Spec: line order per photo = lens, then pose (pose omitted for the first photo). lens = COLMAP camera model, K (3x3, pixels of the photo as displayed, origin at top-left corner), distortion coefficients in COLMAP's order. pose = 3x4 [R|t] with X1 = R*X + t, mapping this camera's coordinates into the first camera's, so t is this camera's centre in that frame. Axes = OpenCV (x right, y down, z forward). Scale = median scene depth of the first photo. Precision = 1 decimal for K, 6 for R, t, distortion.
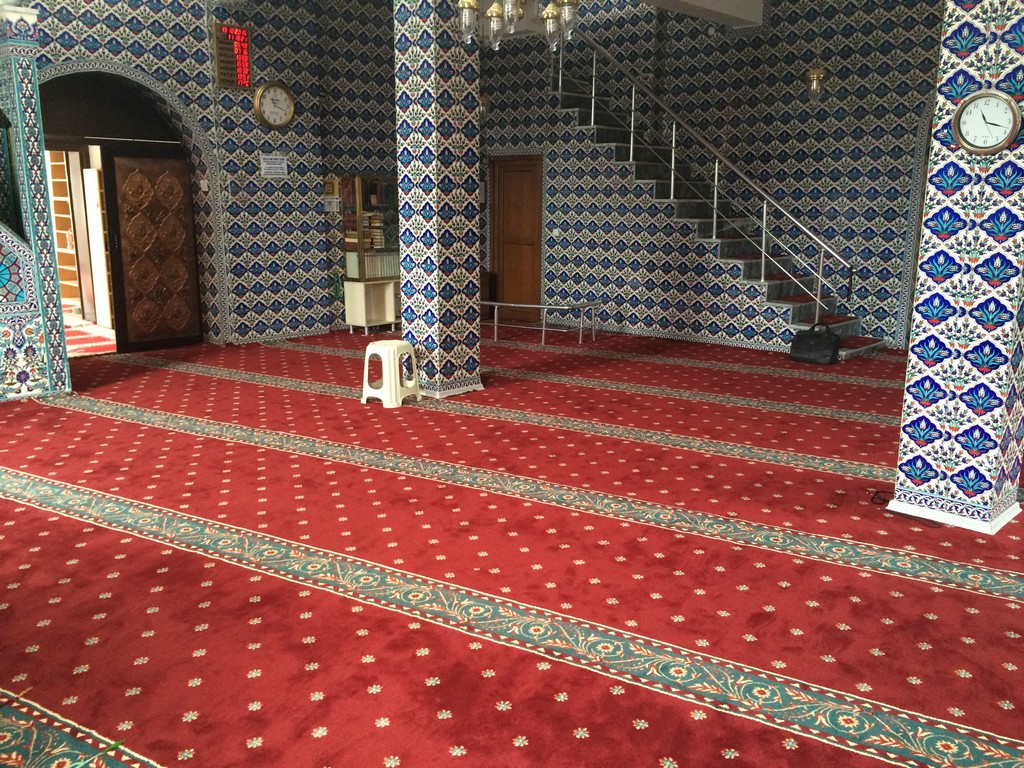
lens RADIAL K [[871.1, 0, 513.5], [0, 871.1, 380.3], [0, 0, 1]] dist [0.077501, -0.103114]
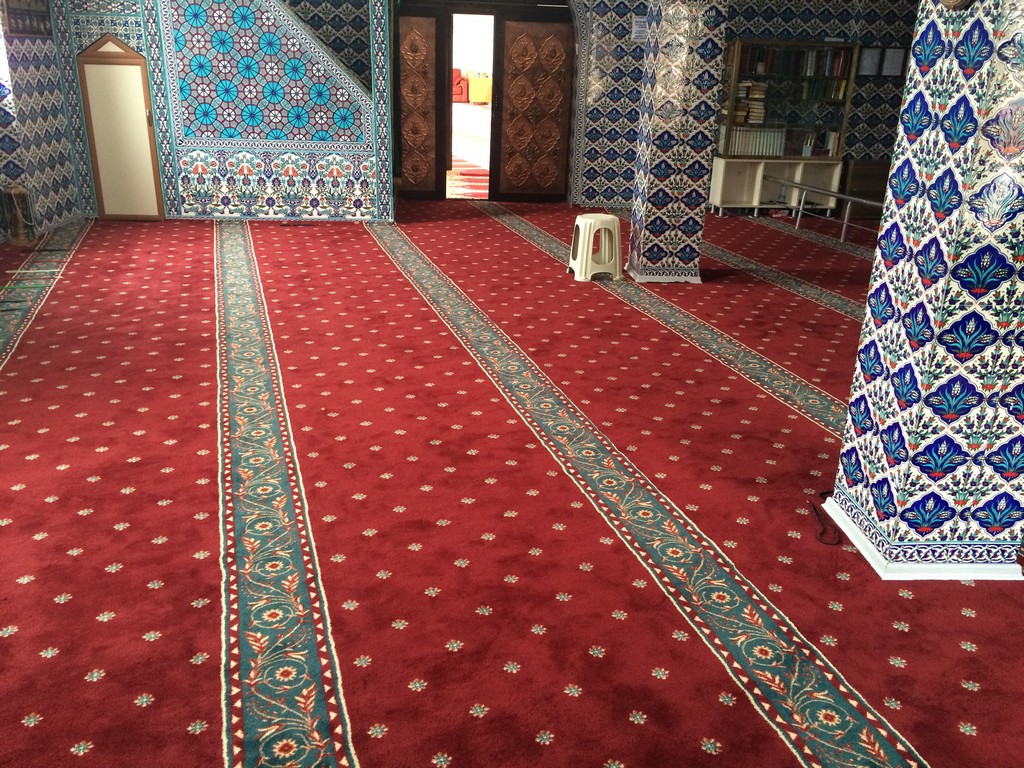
lens RADIAL K [[871.1, 0, 513.5], [0, 871.1, 380.3], [0, 0, 1]] dist [0.077501, -0.103114]
pose [[0.741840, 0.252993, -0.621021, 0.631185], [-0.166549, 0.966595, 0.194824, -0.056794], [0.649565, -0.041098, 0.759195, 0.250633]]
